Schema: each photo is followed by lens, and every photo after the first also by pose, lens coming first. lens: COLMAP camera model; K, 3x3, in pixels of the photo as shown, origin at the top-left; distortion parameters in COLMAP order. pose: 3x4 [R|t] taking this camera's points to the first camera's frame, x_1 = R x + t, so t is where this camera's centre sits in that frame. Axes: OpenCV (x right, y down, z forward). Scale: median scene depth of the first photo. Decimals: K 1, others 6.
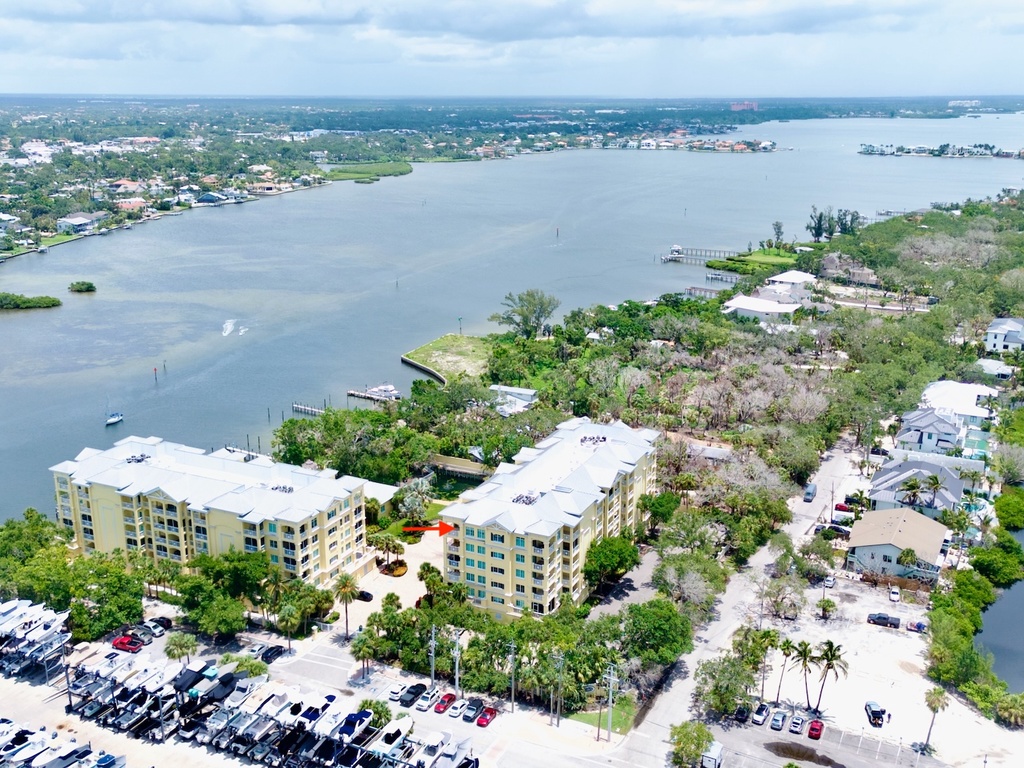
lens RADIAL K [[994.7, 0, 512.0], [0, 994.7, 384.0], [0, 0, 1]] dist [0.135916, -0.269440]
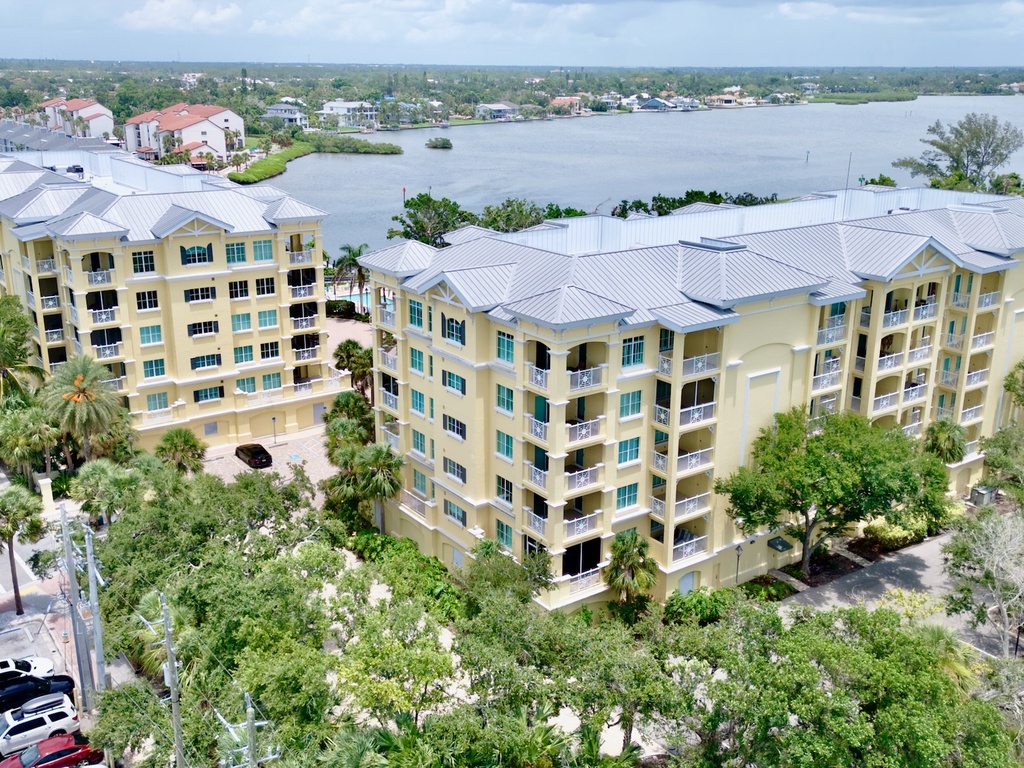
lens RADIAL K [[994.7, 0, 512.0], [0, 994.7, 384.0], [0, 0, 1]] dist [0.135916, -0.269440]
pose [[0.880717, 0.141988, -0.451859, 0.146602], [-0.130107, 0.989834, 0.057445, 0.138630], [0.455423, 0.008197, 0.890238, 0.649132]]
